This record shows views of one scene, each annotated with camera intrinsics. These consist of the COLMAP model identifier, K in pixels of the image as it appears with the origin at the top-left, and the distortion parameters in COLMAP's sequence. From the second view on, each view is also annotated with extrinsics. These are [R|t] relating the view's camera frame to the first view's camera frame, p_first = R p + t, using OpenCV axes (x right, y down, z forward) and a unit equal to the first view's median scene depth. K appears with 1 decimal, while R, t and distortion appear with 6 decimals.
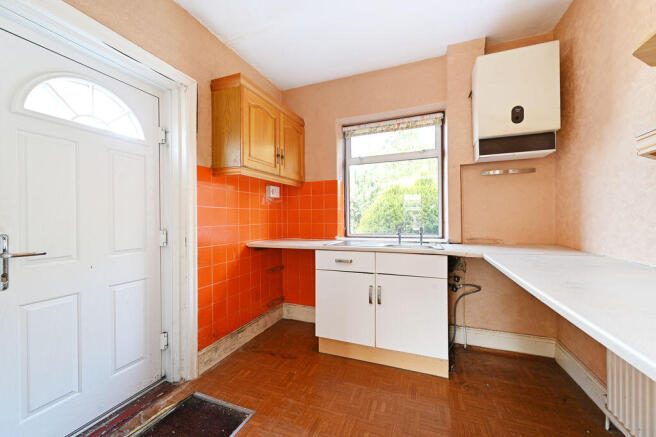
lens RADIAL K [[257.1, 0, 327.7], [0, 257.1, 218.8], [0, 0, 1]] dist [-0.001554, 0.000002]
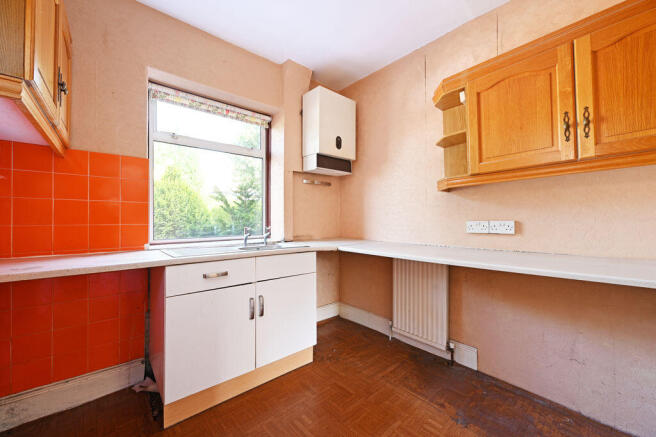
lens RADIAL K [[257.1, 0, 328.9], [0, 257.1, 218.9], [0, 0, 1]] dist [-0.001554, 0.000002]
pose [[0.461216, 0.009006, 0.887242, -0.409646], [-0.002108, 0.999957, -0.009054, 0.009481], [-0.887285, 0.002306, 0.461215, 0.350865]]
